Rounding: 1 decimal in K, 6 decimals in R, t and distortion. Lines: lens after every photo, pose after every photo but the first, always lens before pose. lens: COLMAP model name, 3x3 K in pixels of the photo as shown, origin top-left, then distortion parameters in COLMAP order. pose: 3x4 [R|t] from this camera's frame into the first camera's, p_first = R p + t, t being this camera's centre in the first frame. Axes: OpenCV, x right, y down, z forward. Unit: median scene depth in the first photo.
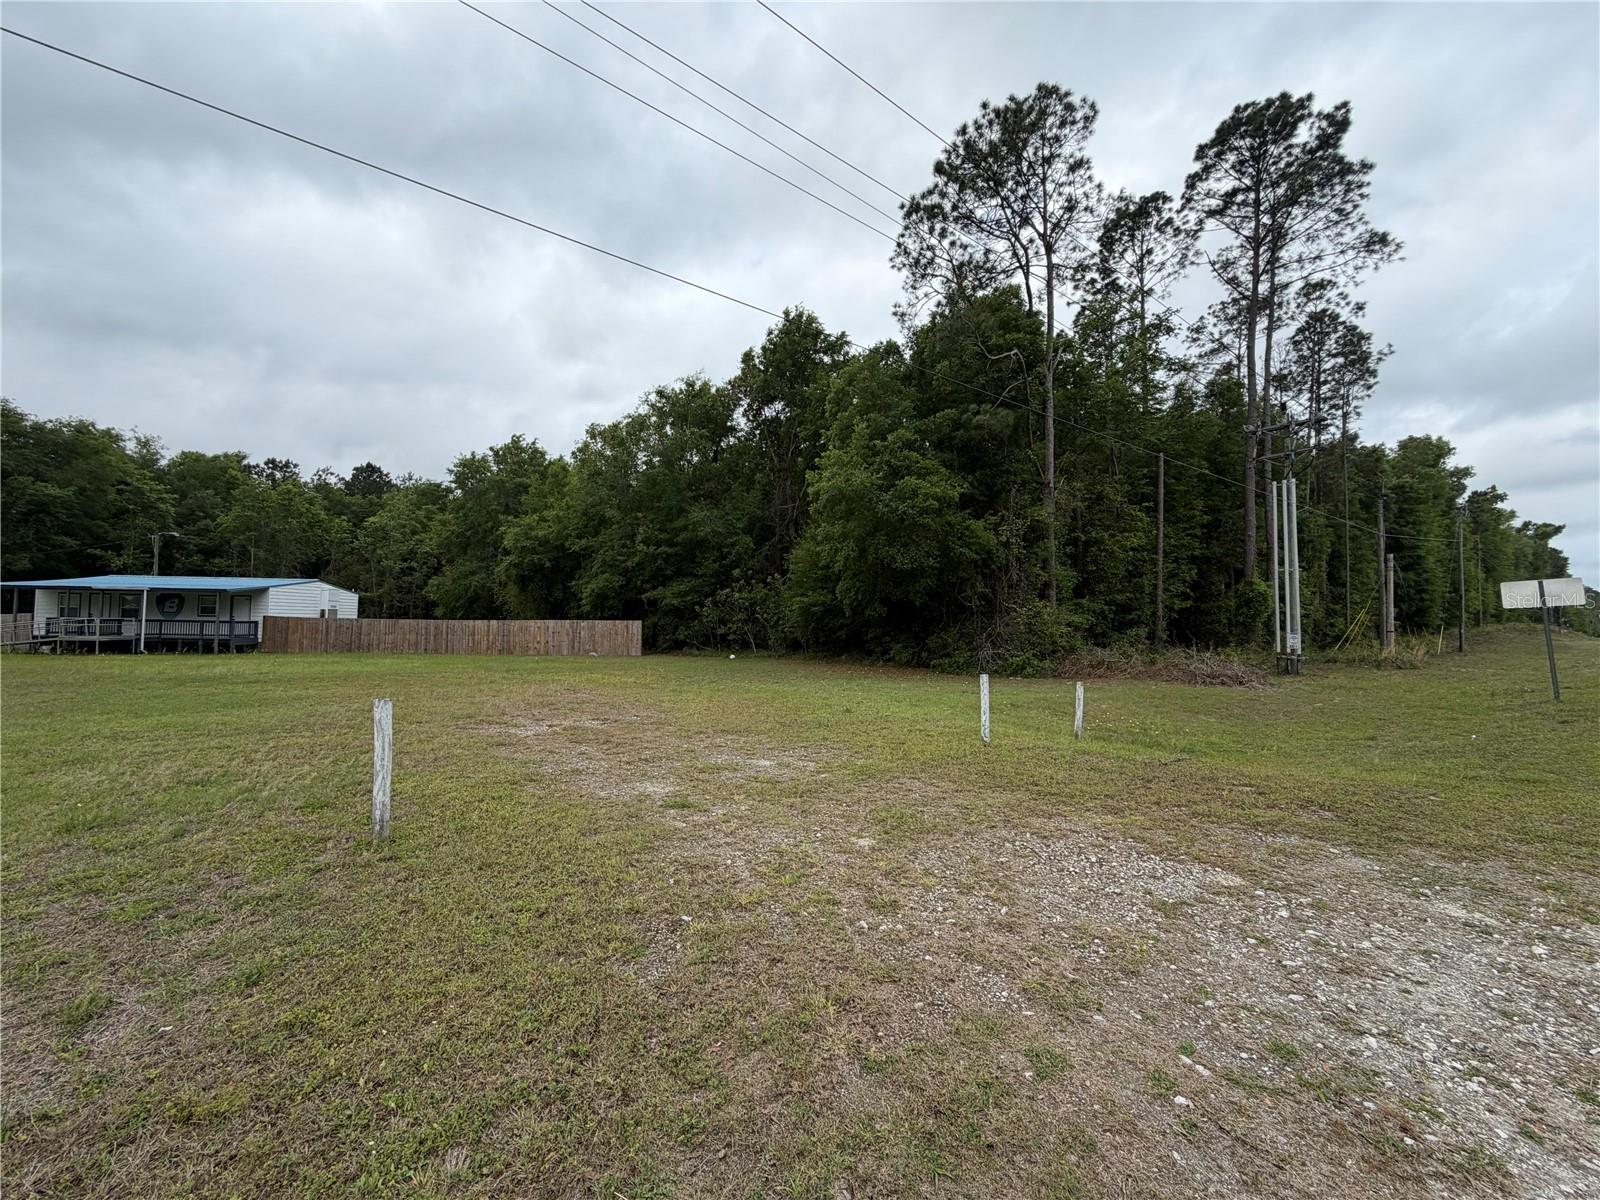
lens RADIAL K [[650.1, 0, 790.0], [0, 650.1, 614.7], [0, 0, 1]] dist [-0.001445, -0.000292]
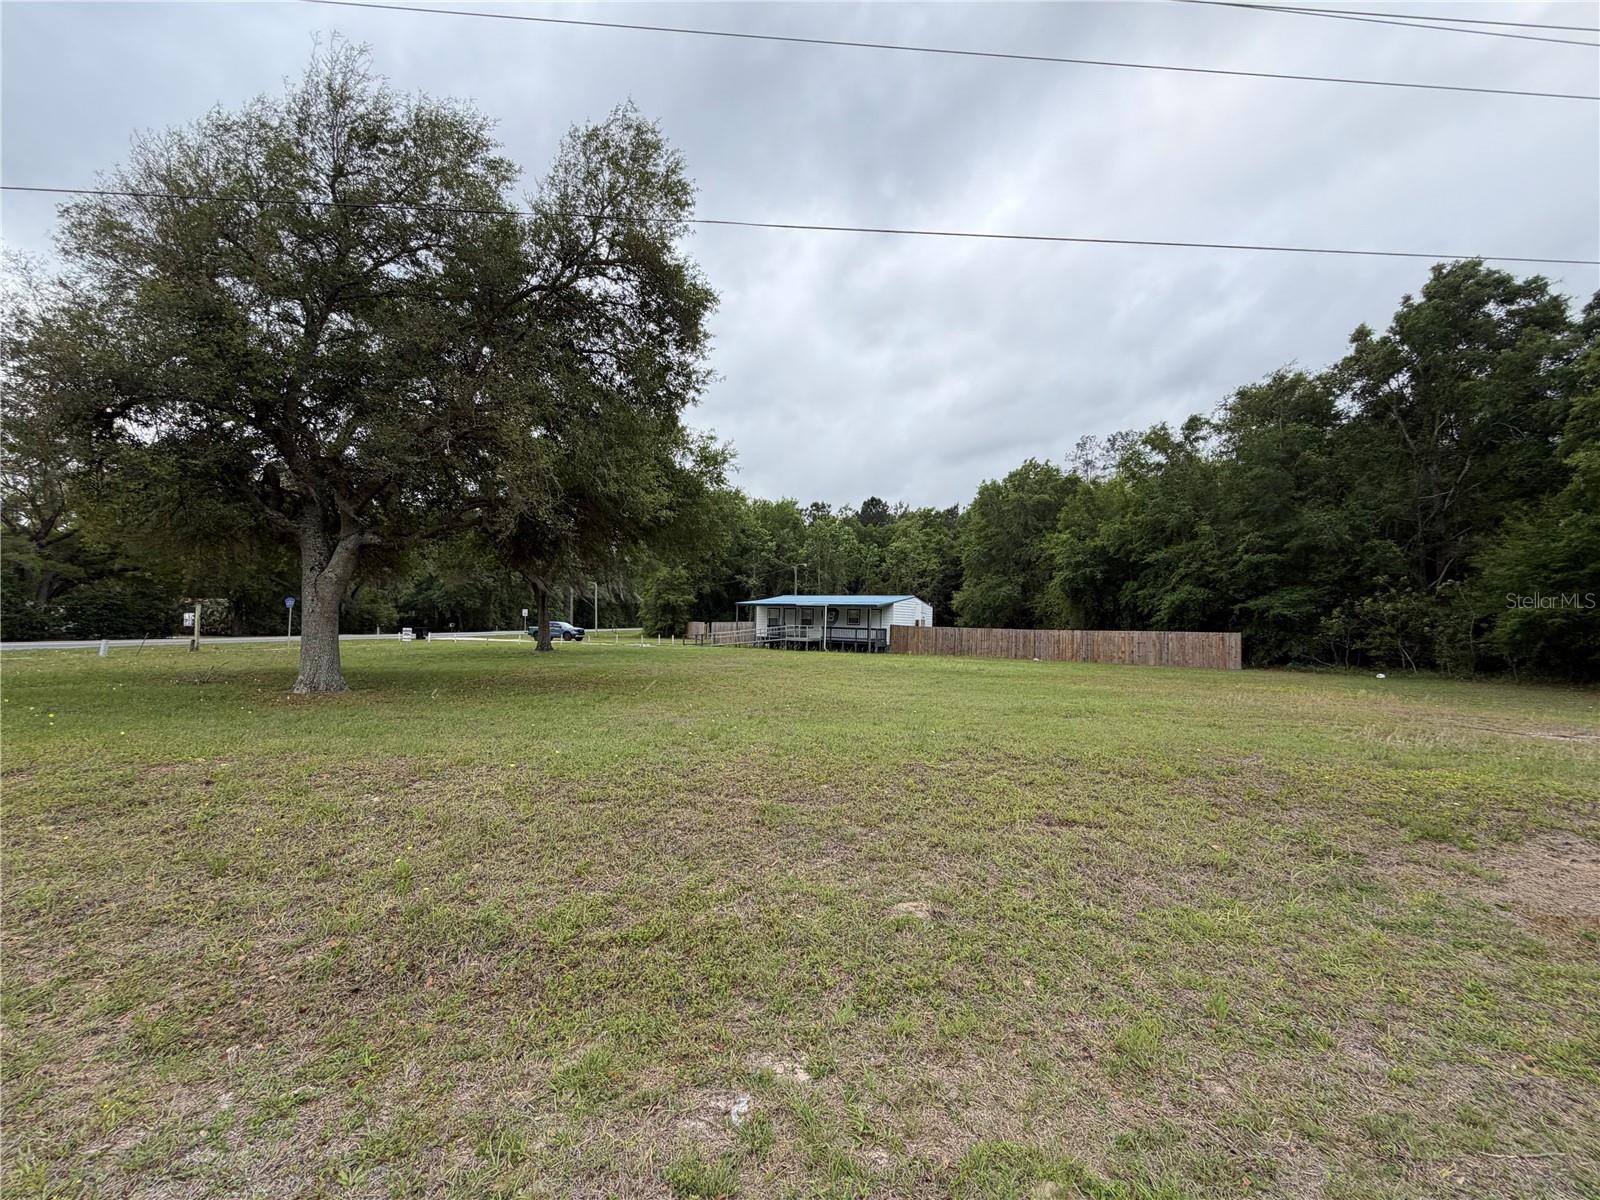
lens RADIAL K [[641.6, 0, 793.8], [0, 641.6, 597.6], [0, 0, 1]] dist [0.000097, 0.000423]
pose [[0.809389, -0.017007, -0.587027, -0.202359], [-0.006288, 0.999272, -0.037621, -0.002948], [0.587240, 0.034141, 0.808693, -0.150590]]
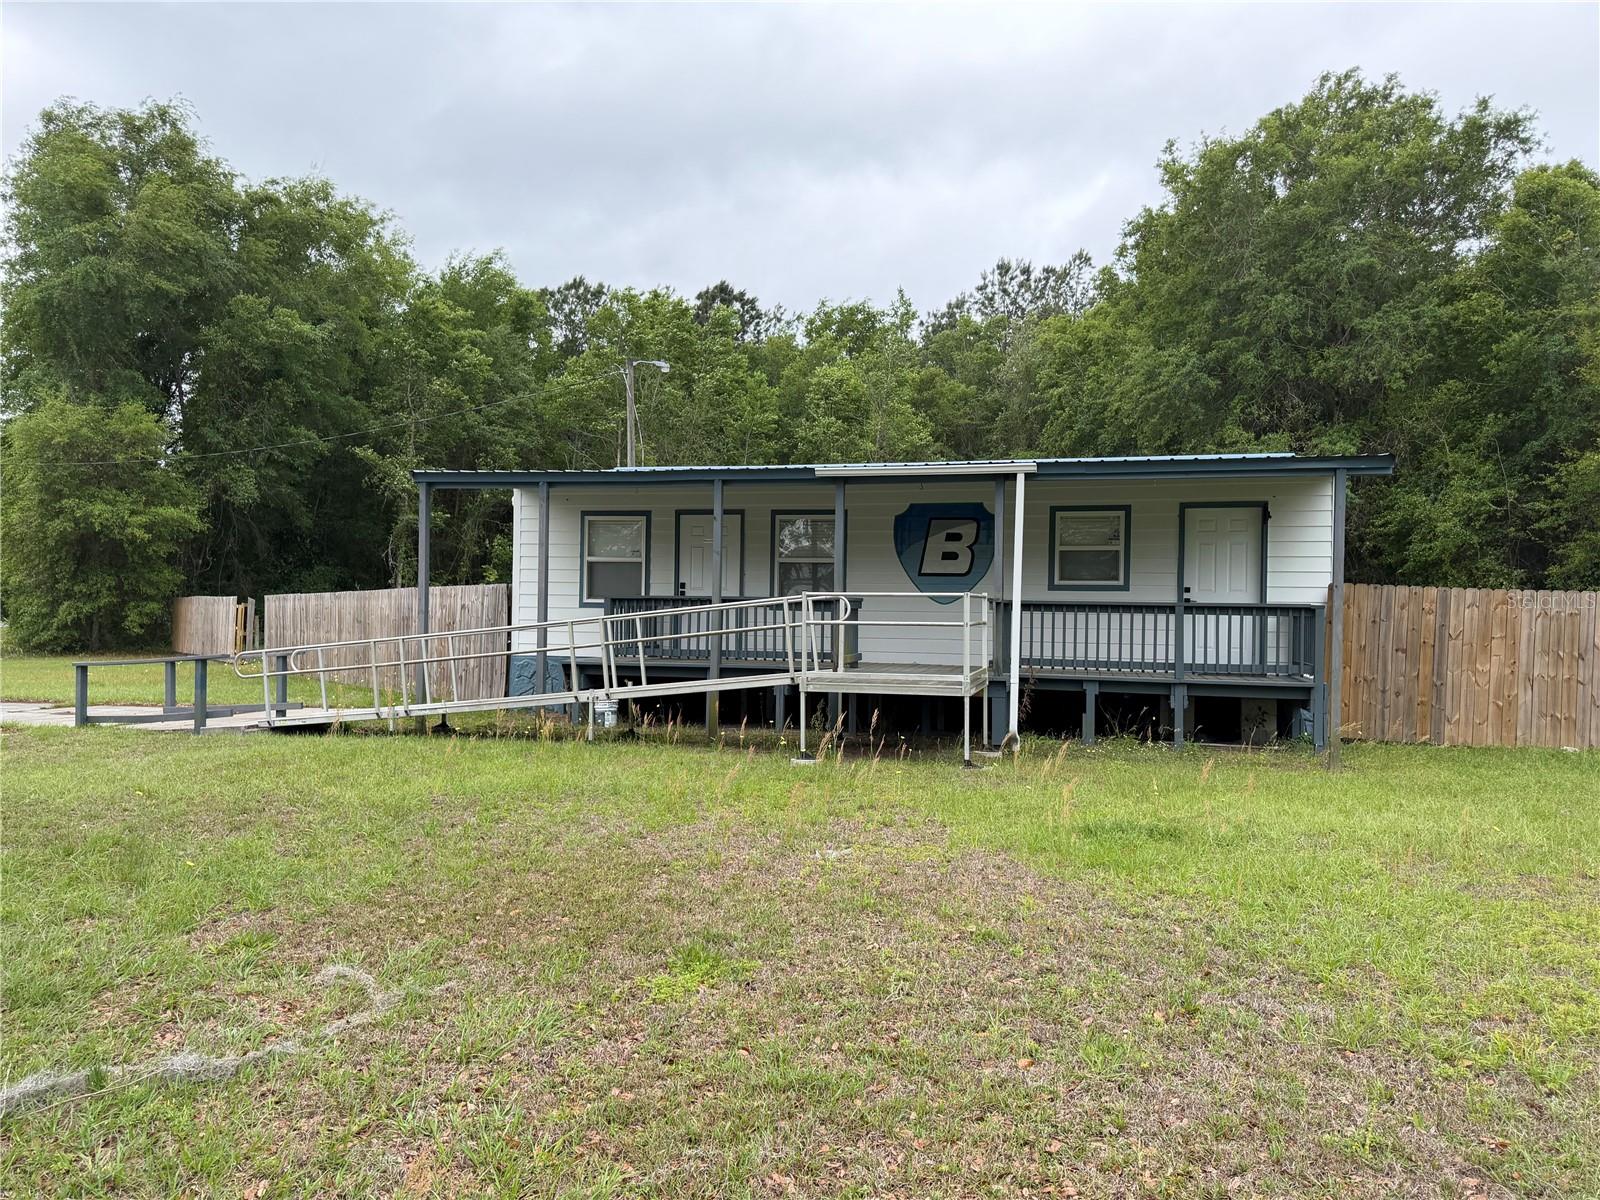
lens RADIAL K [[1194.5, 0, 798.6], [0, 1194.5, 650.6], [0, 0, 1]] dist [0.012067, 0.004995]
pose [[0.942795, 0.006800, -0.333305, -0.811003], [0.007385, 0.999121, 0.041275, 0.005714], [0.333293, -0.041375, 0.941915, 0.500760]]
